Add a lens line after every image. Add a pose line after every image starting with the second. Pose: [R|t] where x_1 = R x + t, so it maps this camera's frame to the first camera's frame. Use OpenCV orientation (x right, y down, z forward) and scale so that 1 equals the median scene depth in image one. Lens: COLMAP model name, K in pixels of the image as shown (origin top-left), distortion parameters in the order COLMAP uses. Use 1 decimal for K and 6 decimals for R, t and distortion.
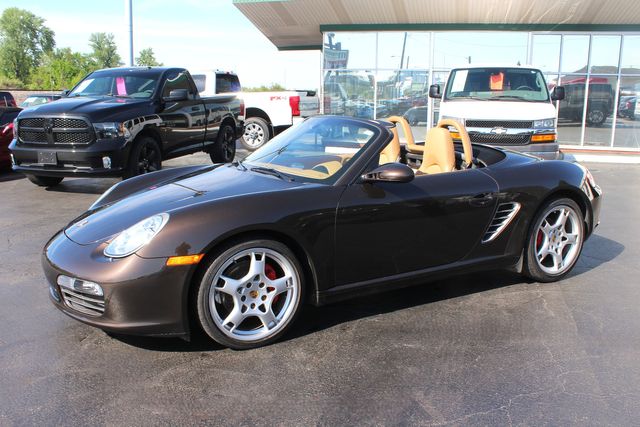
lens RADIAL K [[590.9, 0, 320.0], [0, 590.9, 213.5], [0, 0, 1]] dist [-0.162005, 0.170219]
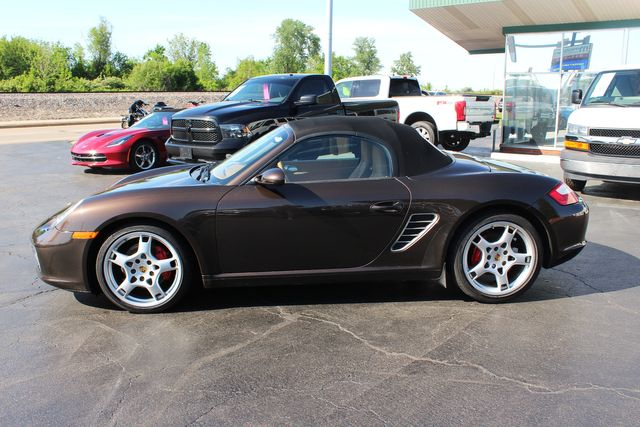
lens RADIAL K [[590.9, 0, 320.0], [0, 590.9, 213.5], [0, 0, 1]] dist [-0.162005, 0.170219]
pose [[0.905809, 0.074180, -0.417141, 0.285112], [-0.075553, 0.997054, 0.013244, -0.009093], [0.416895, 0.019519, 0.908745, 0.018058]]
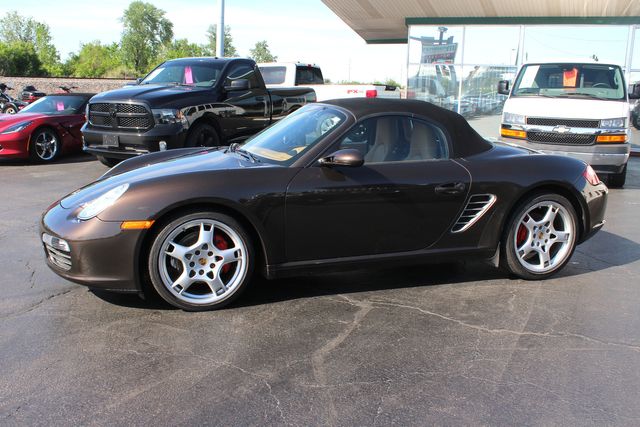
lens RADIAL K [[611.6, 0, 320.0], [0, 611.6, 213.5], [0, 0, 1]] dist [-0.162902, 0.174878]
pose [[0.981377, 0.055241, -0.183978, 0.120814], [-0.055175, 0.998462, 0.005482, 0.011668], [0.183997, 0.004771, 0.982915, -0.029610]]
